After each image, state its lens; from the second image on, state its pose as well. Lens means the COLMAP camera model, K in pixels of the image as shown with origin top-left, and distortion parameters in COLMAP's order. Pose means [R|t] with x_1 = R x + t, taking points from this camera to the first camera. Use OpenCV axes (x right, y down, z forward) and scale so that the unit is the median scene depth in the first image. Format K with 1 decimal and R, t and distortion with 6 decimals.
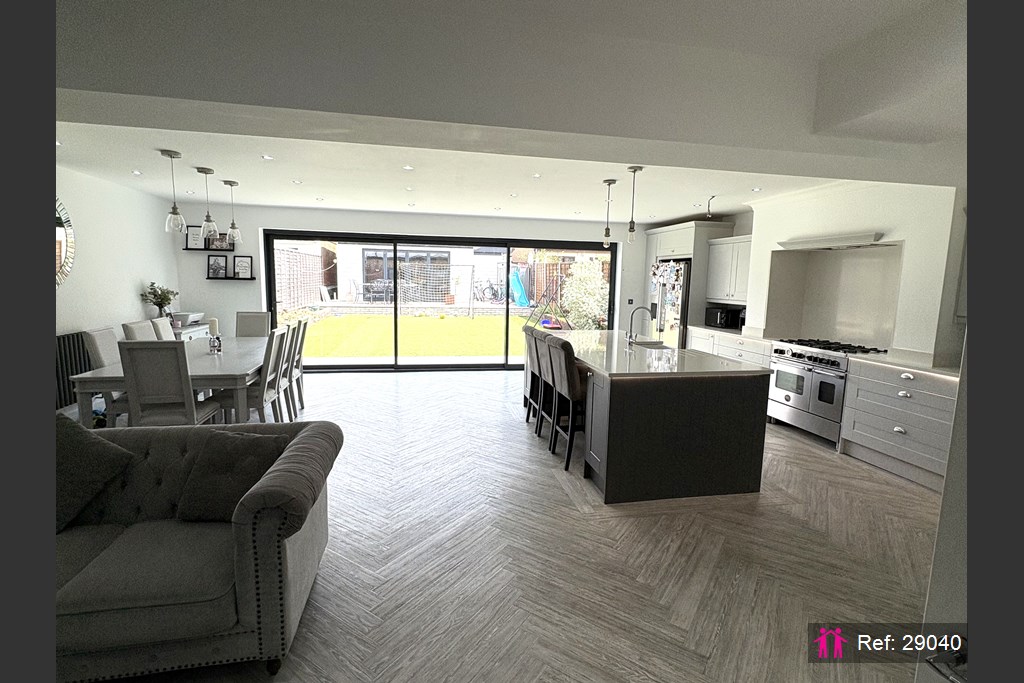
lens RADIAL K [[468.2, 0, 512.0], [0, 468.2, 341.5], [0, 0, 1]] dist [0.000078, 0.000051]
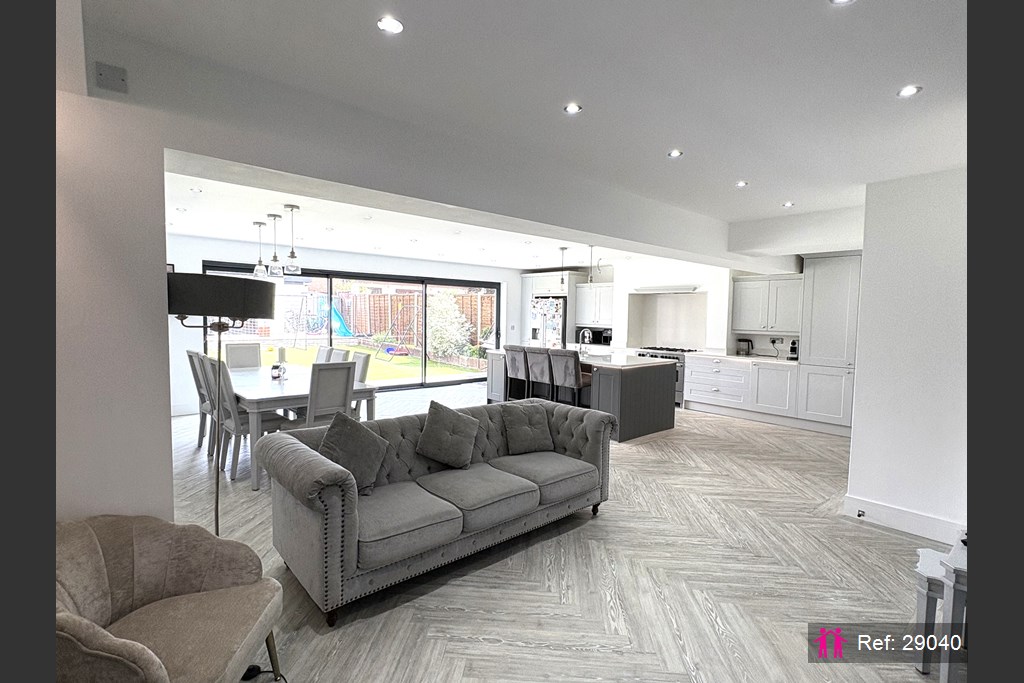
lens RADIAL K [[468.2, 0, 512.0], [0, 468.2, 341.5], [0, 0, 1]] dist [0.000078, 0.000051]
pose [[0.869954, -0.034003, 0.491959, -0.491637], [0.064556, 0.996887, -0.045256, 0.015324], [-0.488889, 0.071130, 0.869441, -0.163536]]
